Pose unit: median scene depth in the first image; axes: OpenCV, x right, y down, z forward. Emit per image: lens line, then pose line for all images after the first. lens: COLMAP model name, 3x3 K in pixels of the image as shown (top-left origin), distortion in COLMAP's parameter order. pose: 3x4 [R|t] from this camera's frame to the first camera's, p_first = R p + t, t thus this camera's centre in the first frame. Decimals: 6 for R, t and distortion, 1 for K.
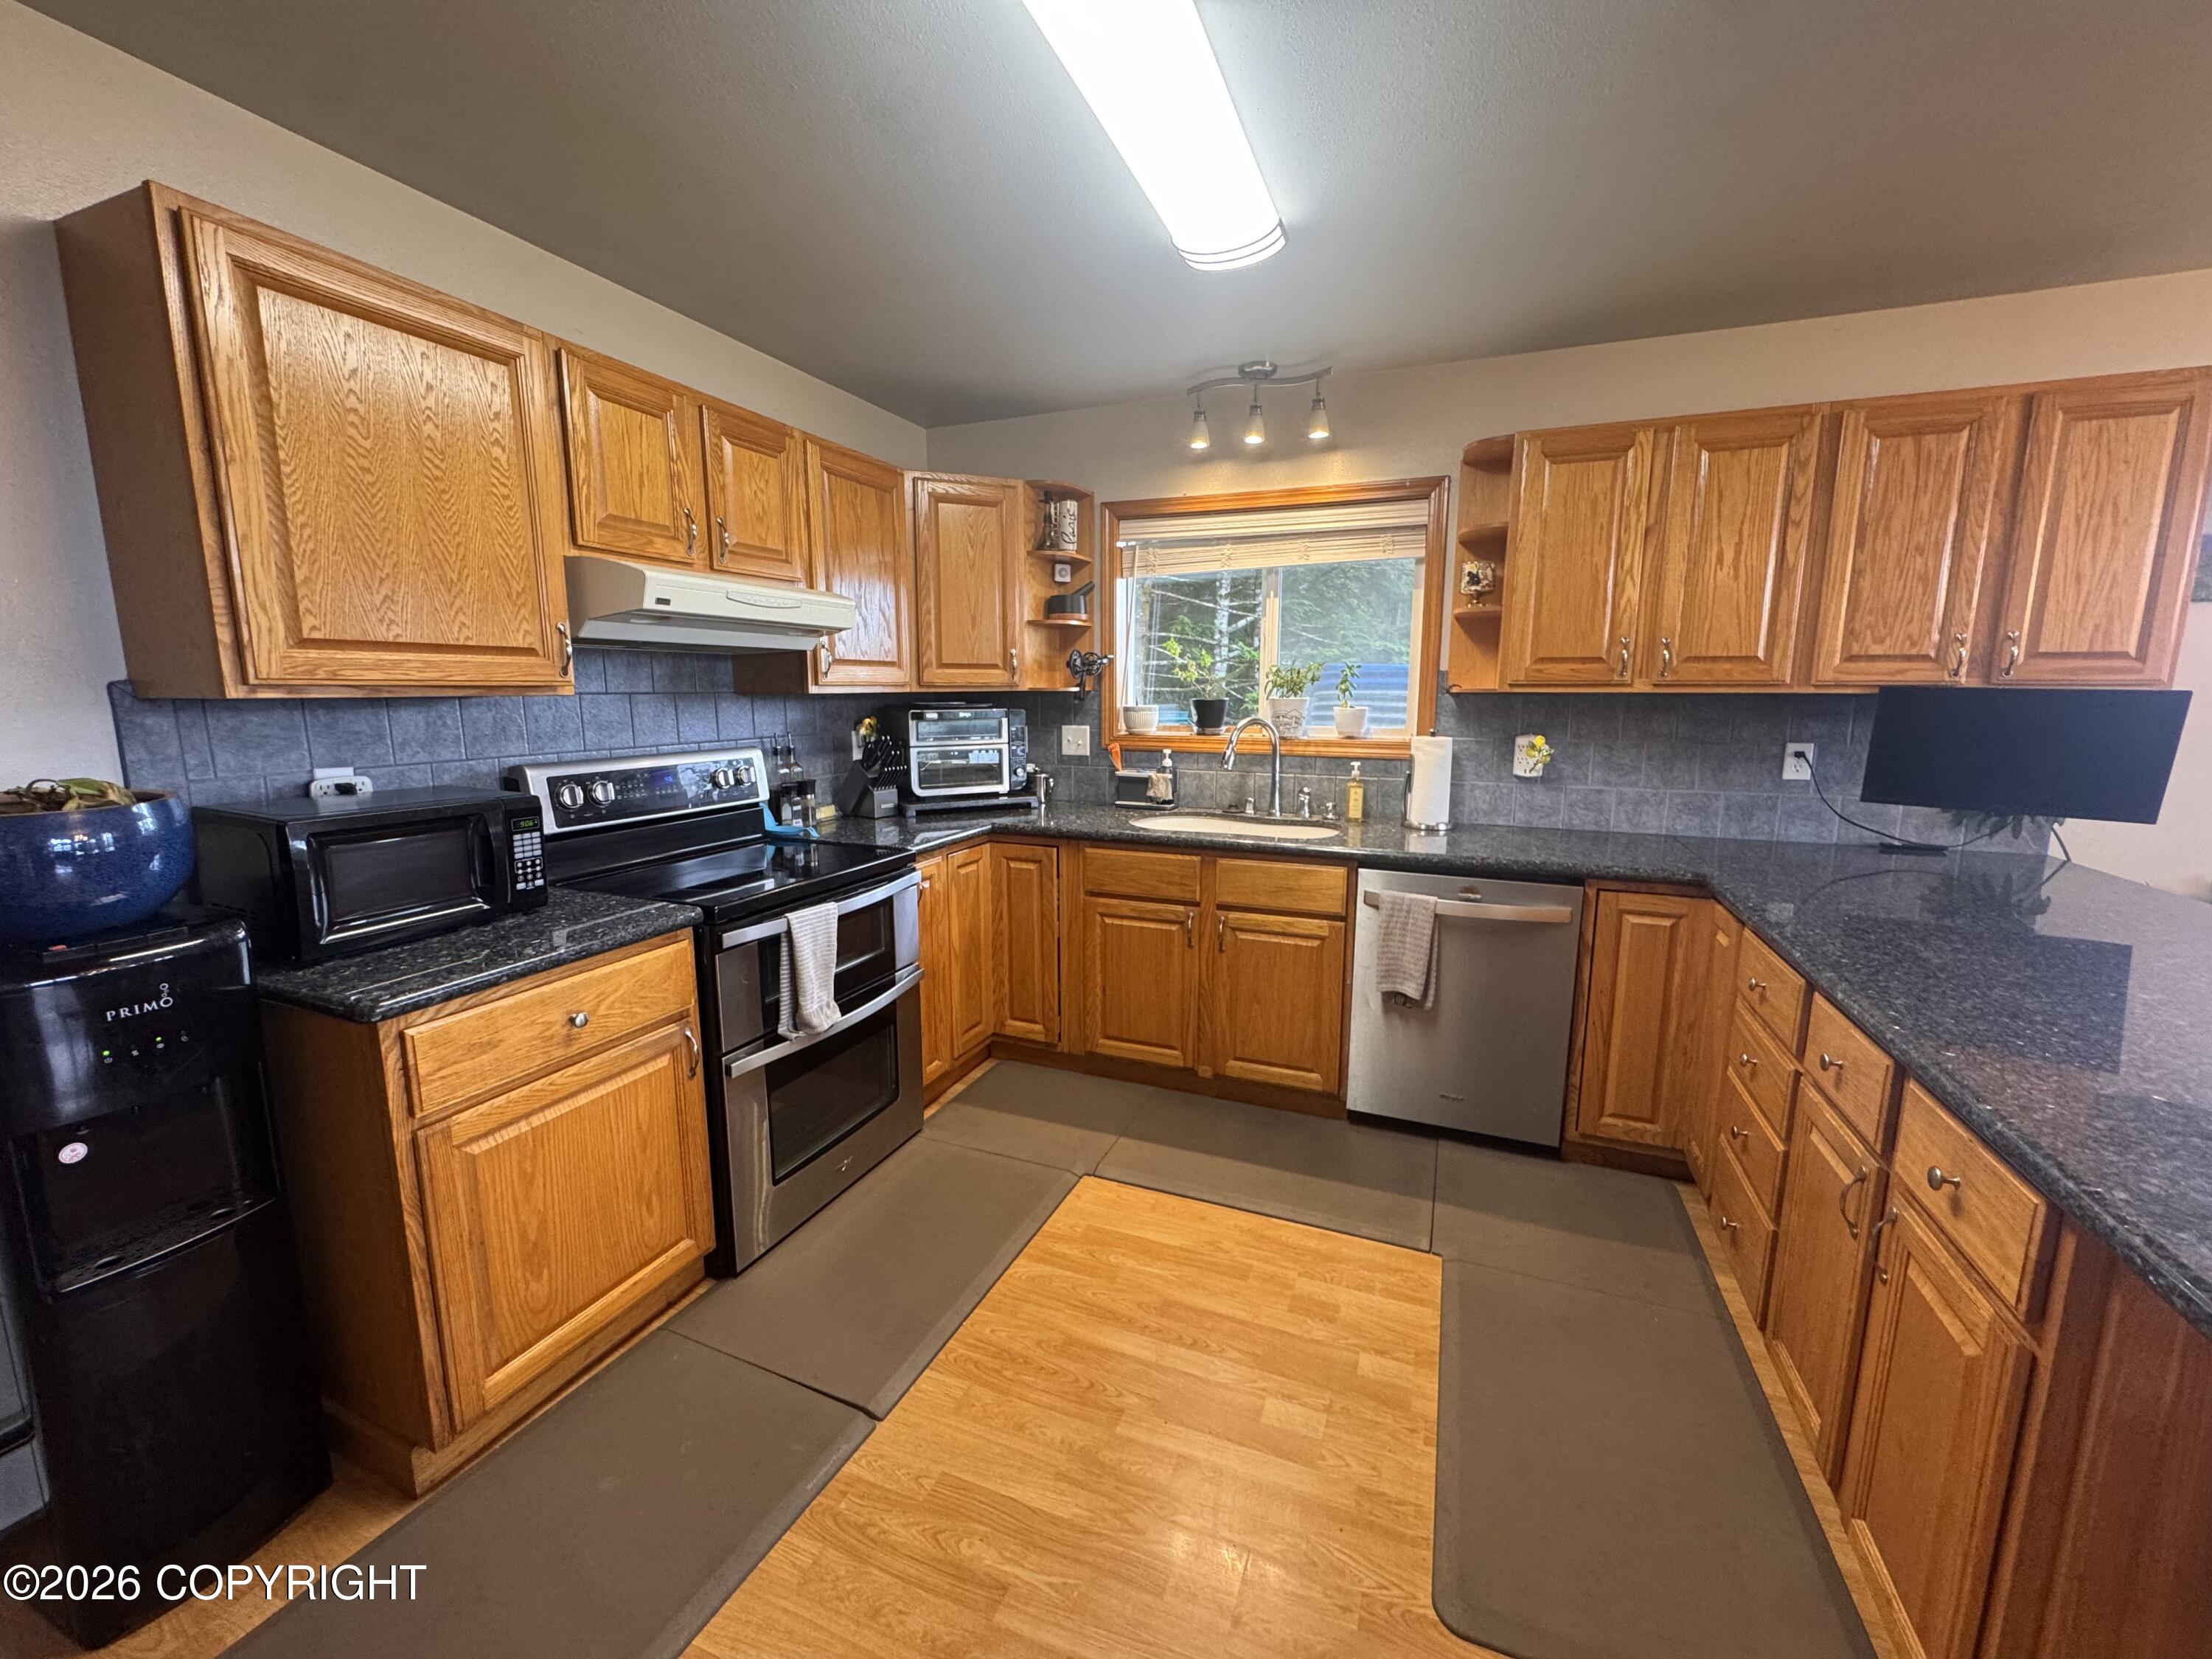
lens RADIAL K [[883.0, 0, 1106.6], [0, 883.0, 825.7], [0, 0, 1]] dist [-0.002182, 0.000413]
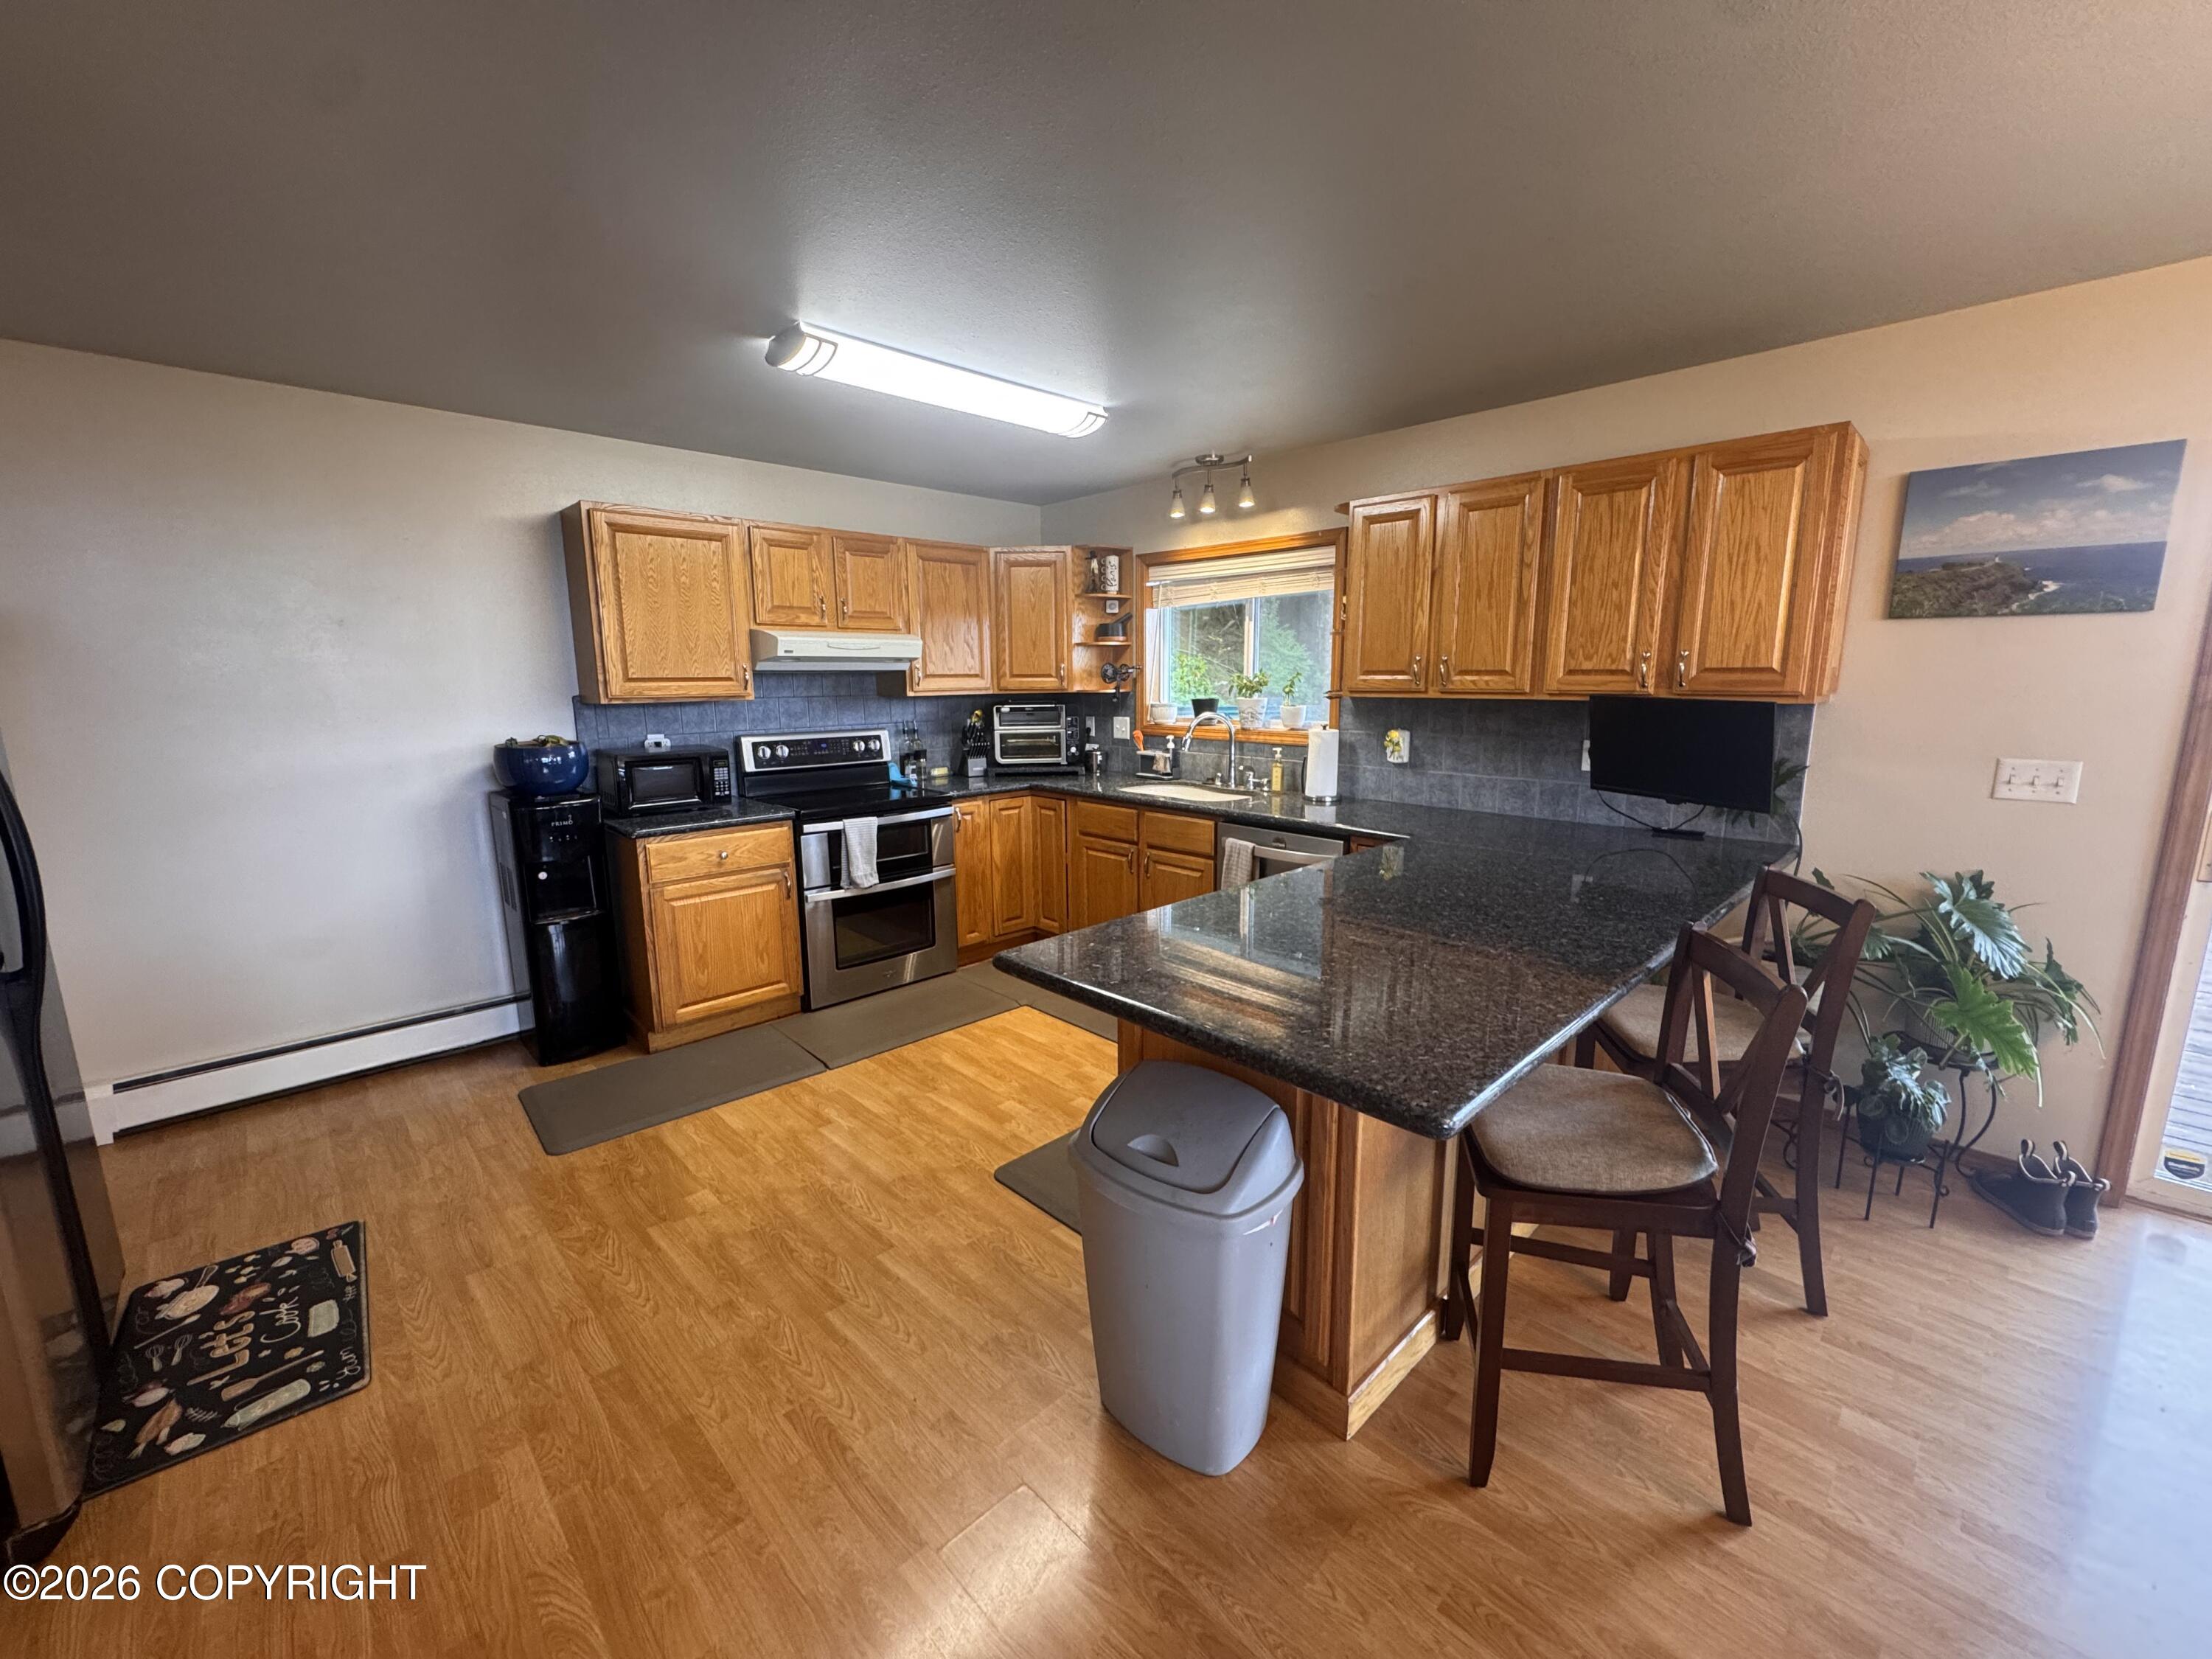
lens RADIAL K [[883.0, 0, 1106.9], [0, 883.0, 826.1], [0, 0, 1]] dist [-0.002182, 0.000413]
pose [[0.915433, 0.061435, -0.397753, 0.694893], [-0.054879, 0.998104, 0.027856, 0.025795], [0.398710, -0.003672, 0.917070, -0.370171]]
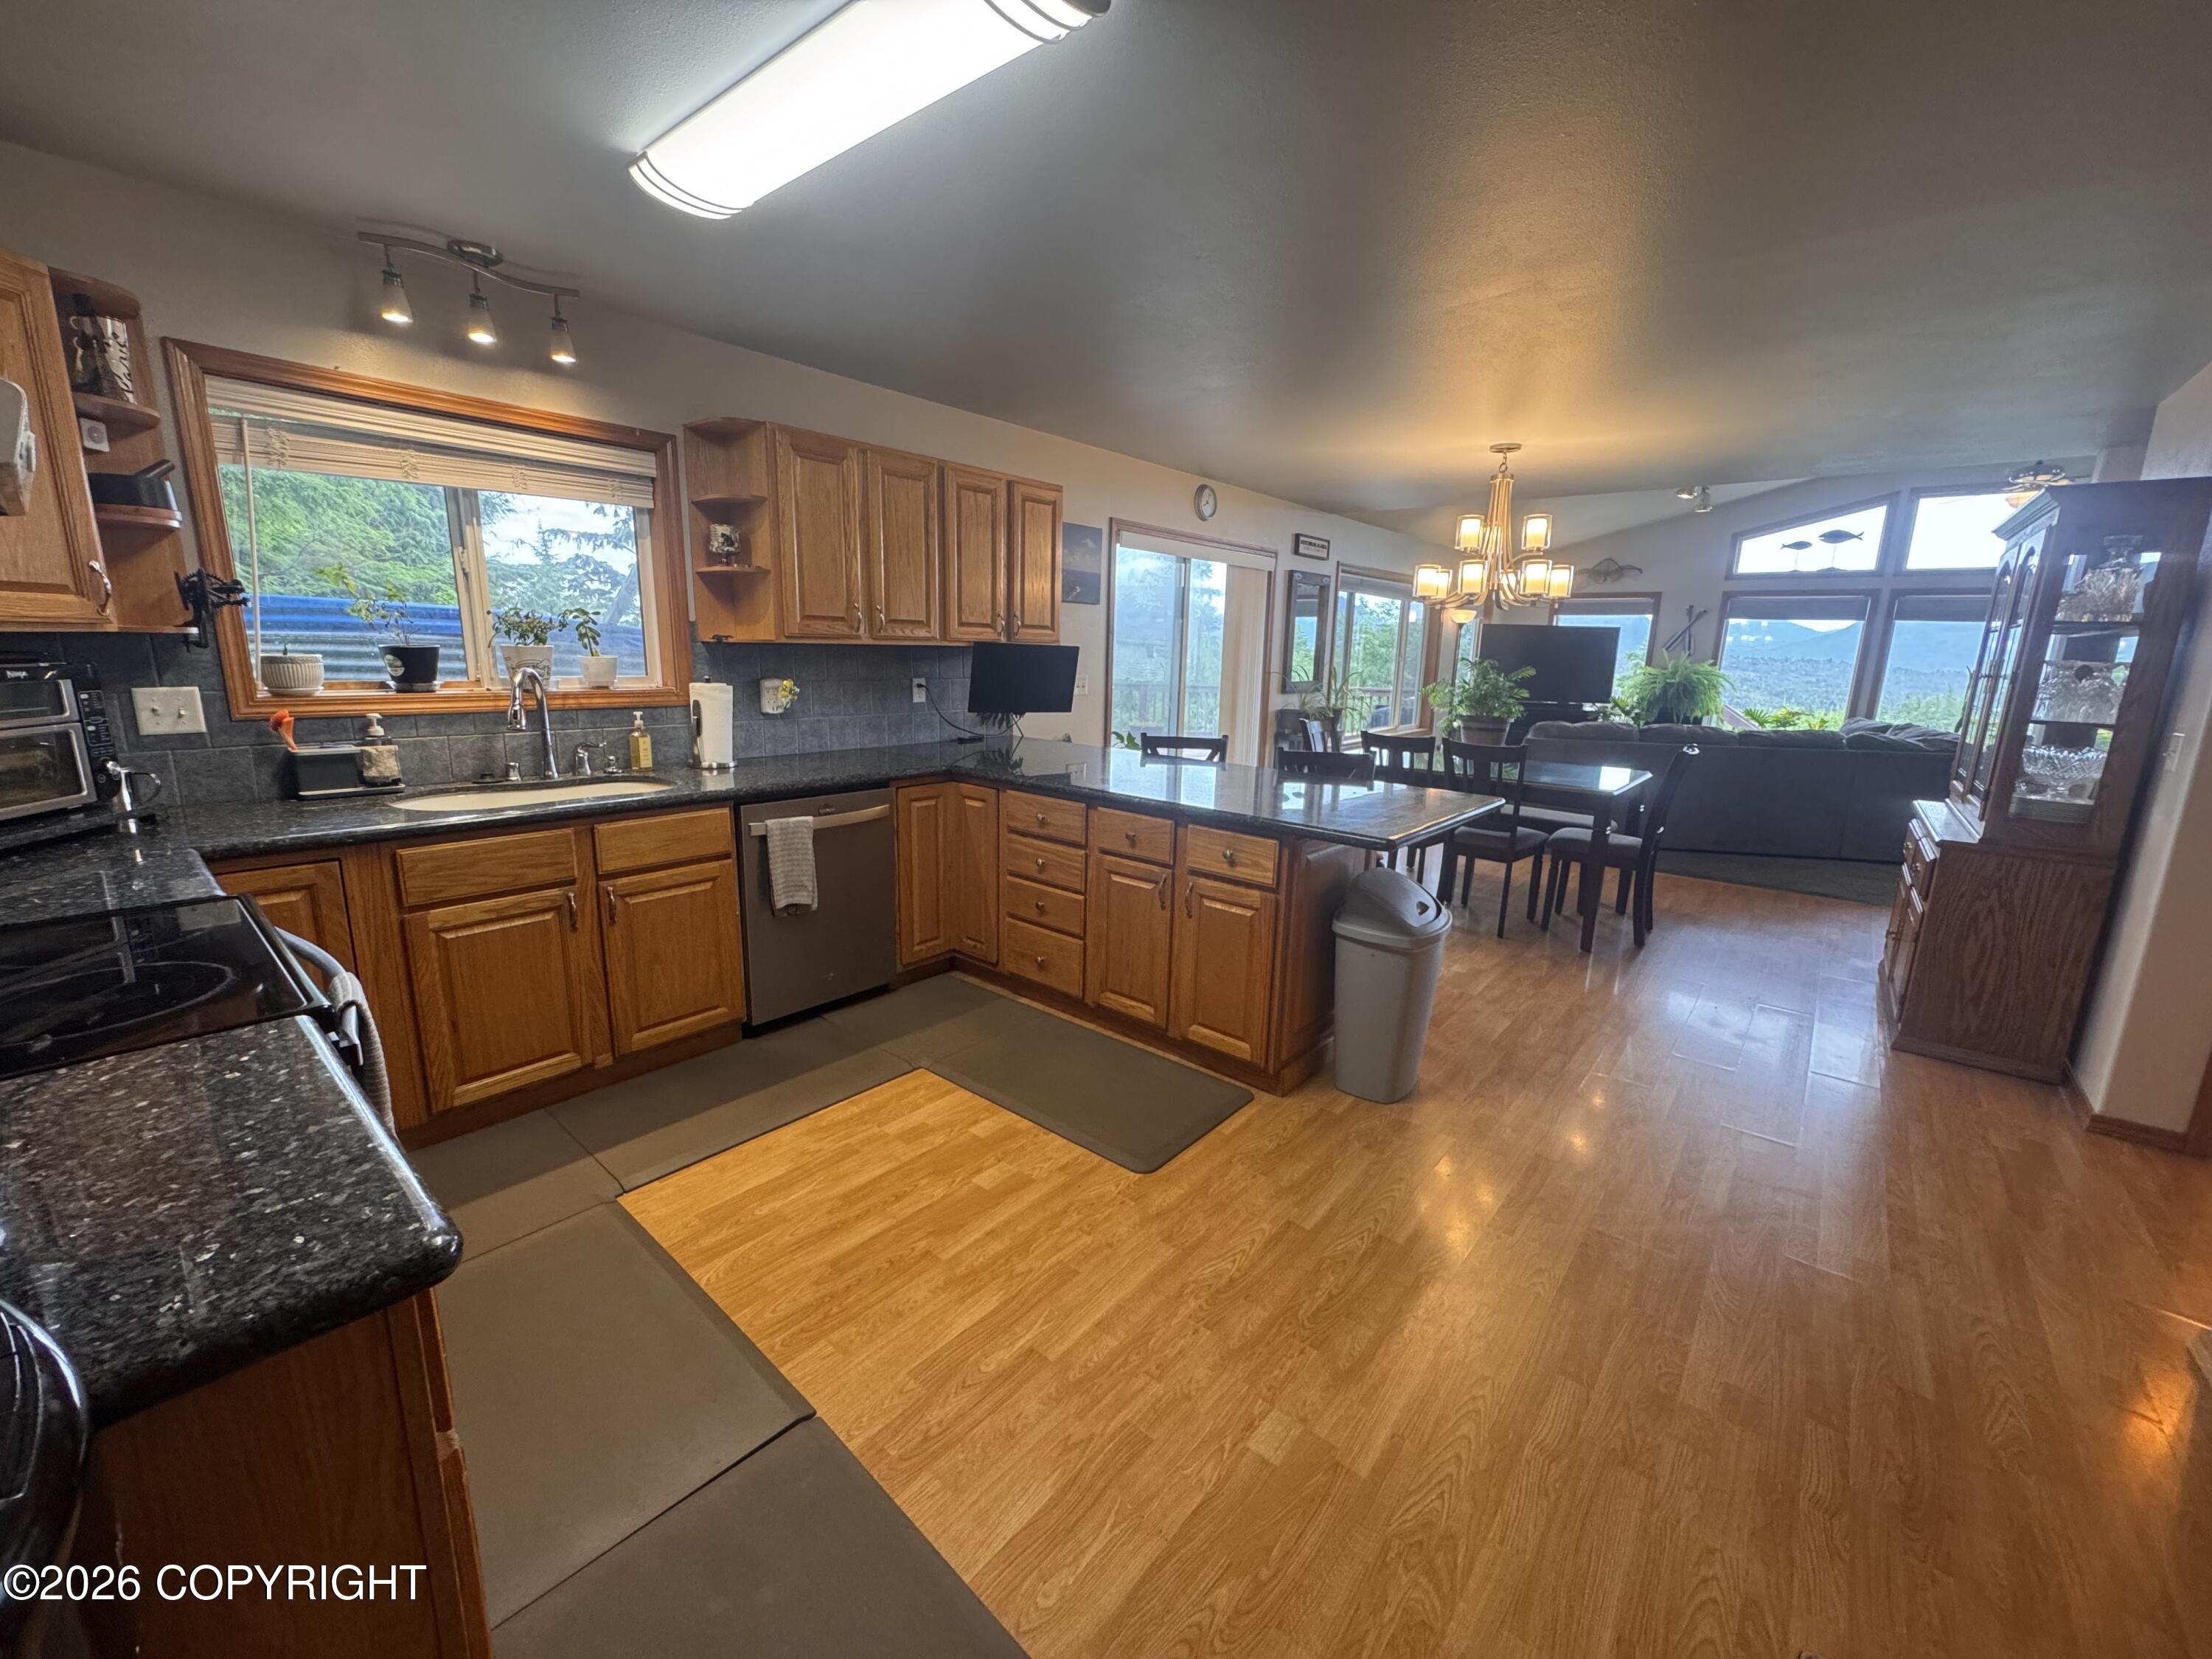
lens RADIAL K [[883.0, 0, 1107.7], [0, 883.0, 824.1], [0, 0, 1]] dist [-0.002182, 0.000413]
pose [[0.307159, -0.184575, 0.933587, -0.609061], [0.123718, 0.980431, 0.153132, -0.041319], [-0.943582, 0.068465, 0.323984, 0.223898]]
